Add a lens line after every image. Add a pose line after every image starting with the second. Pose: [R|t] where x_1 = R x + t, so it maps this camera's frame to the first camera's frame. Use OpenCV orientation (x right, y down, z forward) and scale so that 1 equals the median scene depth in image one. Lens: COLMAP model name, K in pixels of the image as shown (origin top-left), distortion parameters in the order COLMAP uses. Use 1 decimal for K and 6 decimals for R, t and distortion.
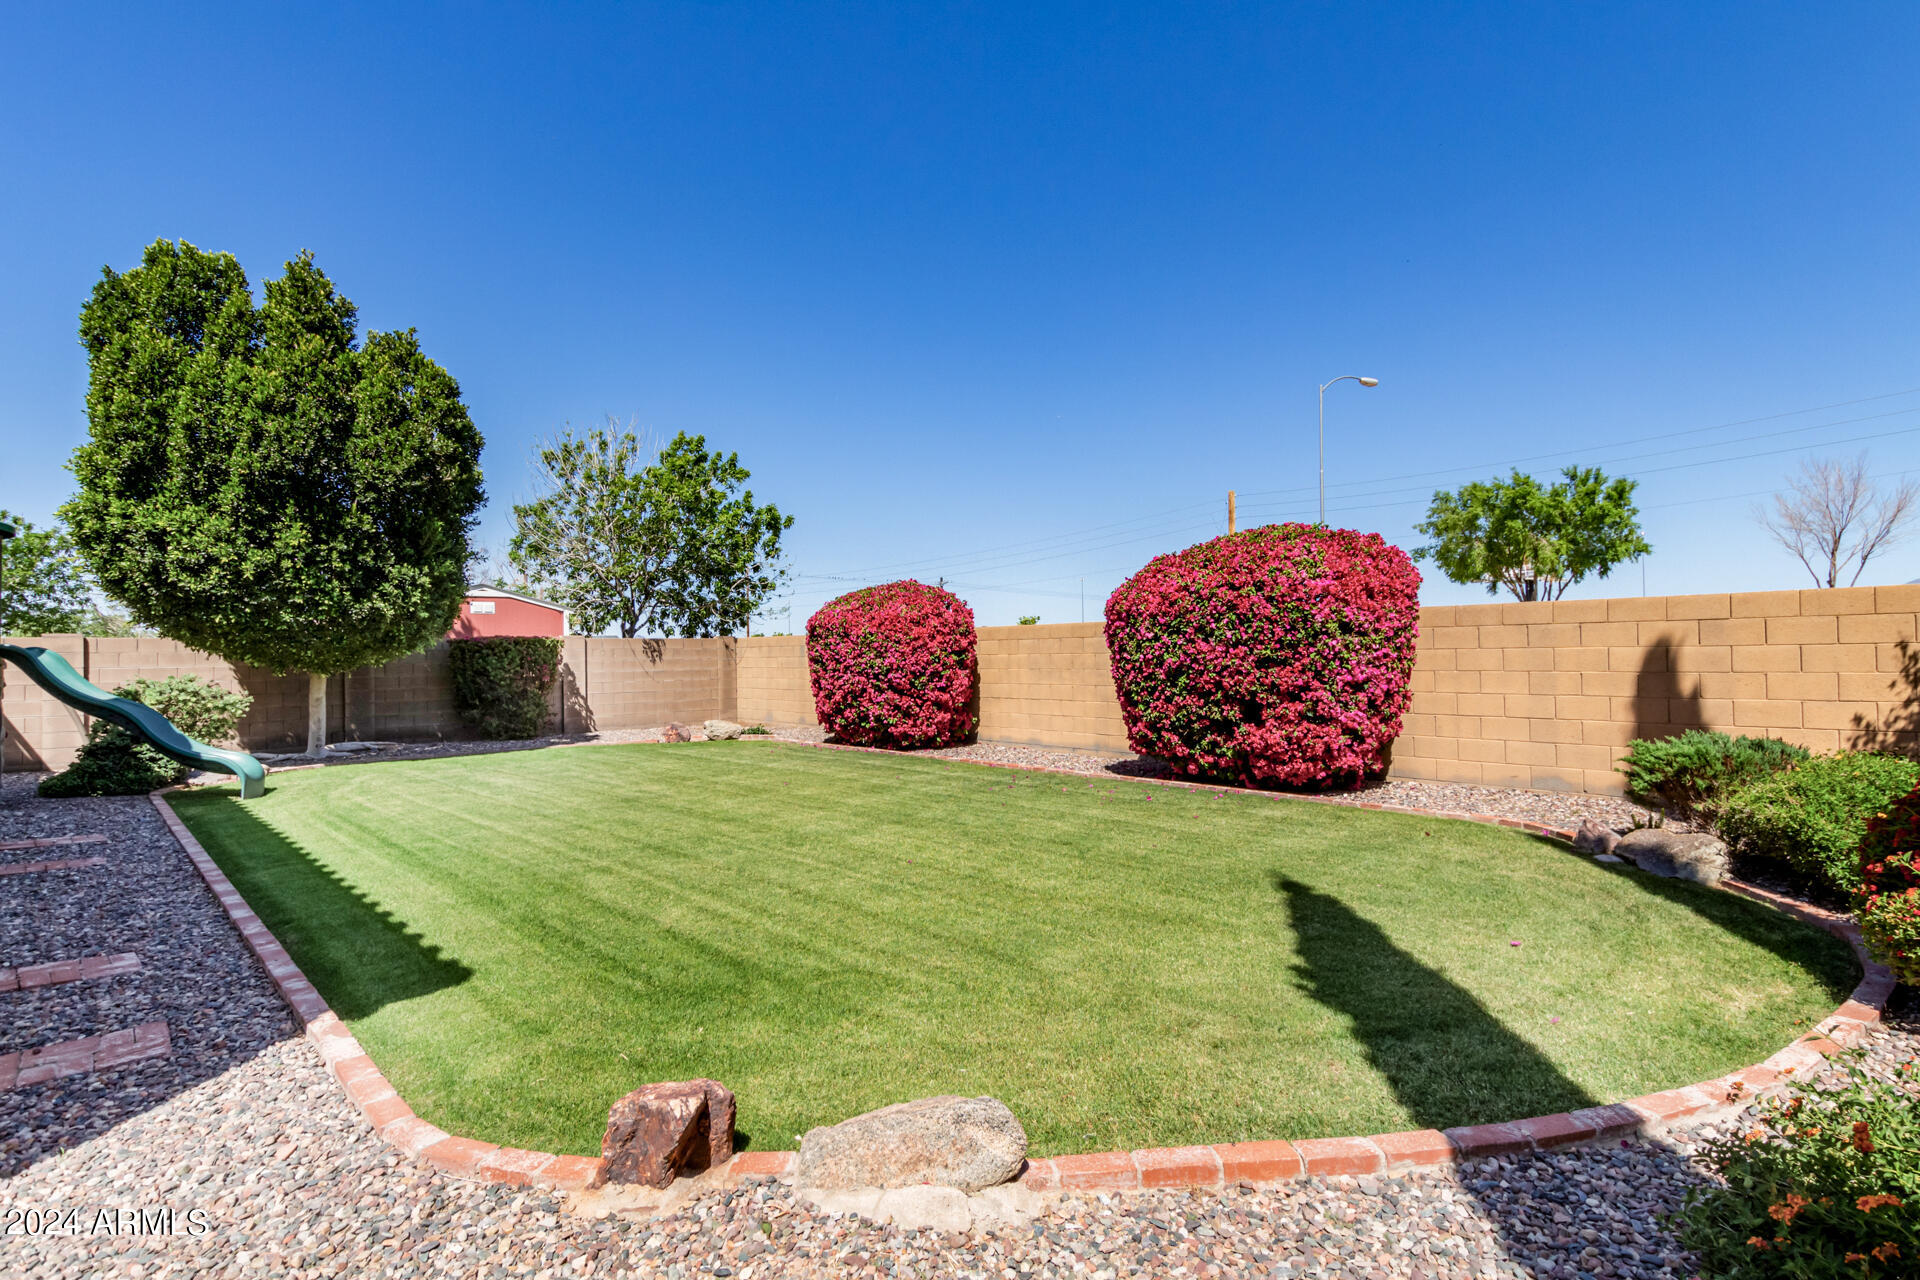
lens RADIAL K [[941.4, 0, 955.0], [0, 941.4, 645.6], [0, 0, 1]] dist [0.002337, 0.000145]
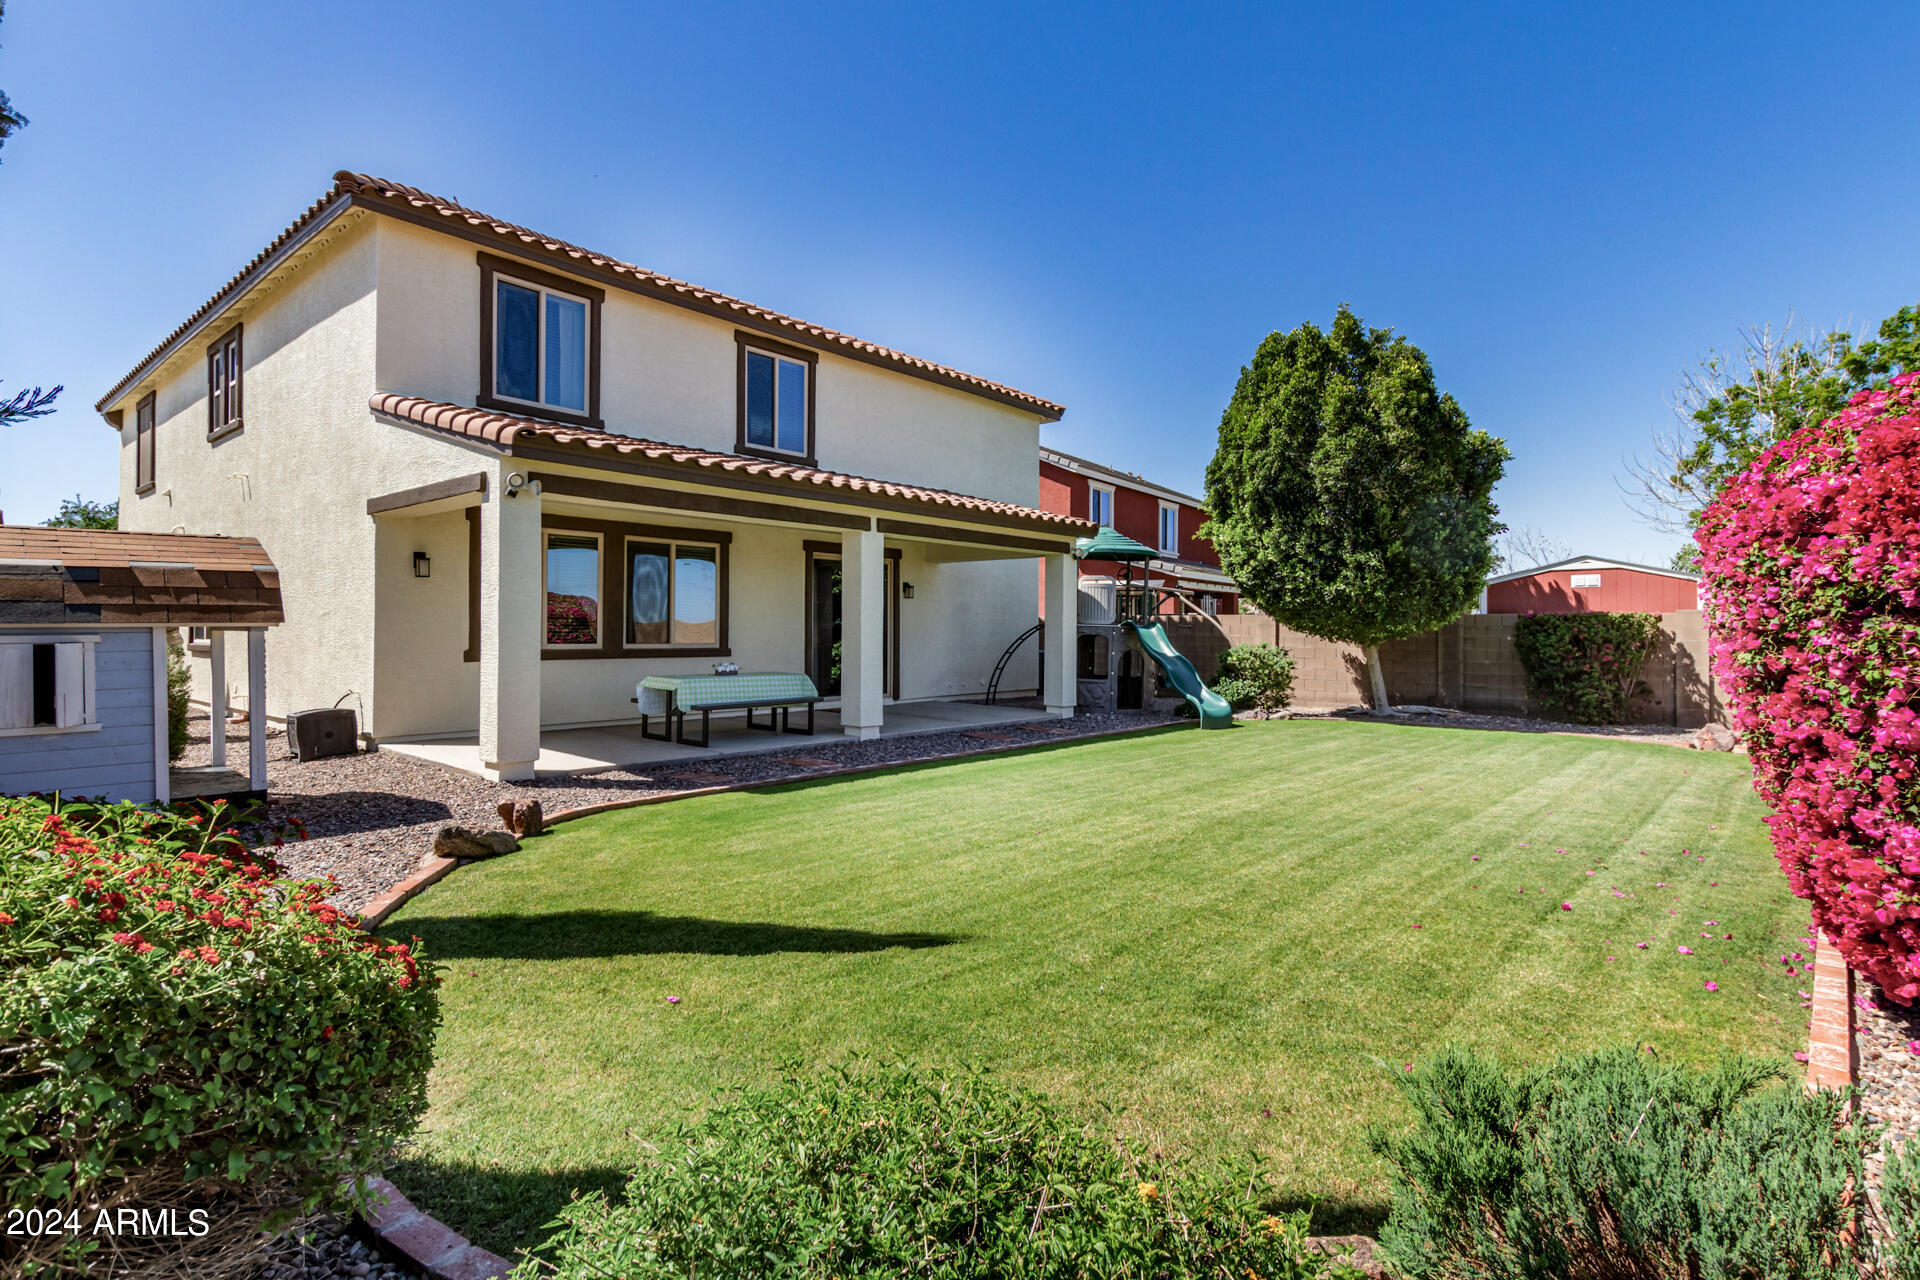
lens RADIAL K [[941.4, 0, 964.1], [0, 941.4, 634.0], [0, 0, 1]] dist [0.002337, 0.000145]
pose [[0.111216, 0.023256, -0.993524, 0.354017], [0.000144, 0.999726, 0.023417, -0.008927], [0.993796, -0.002747, 0.111182, 0.284874]]
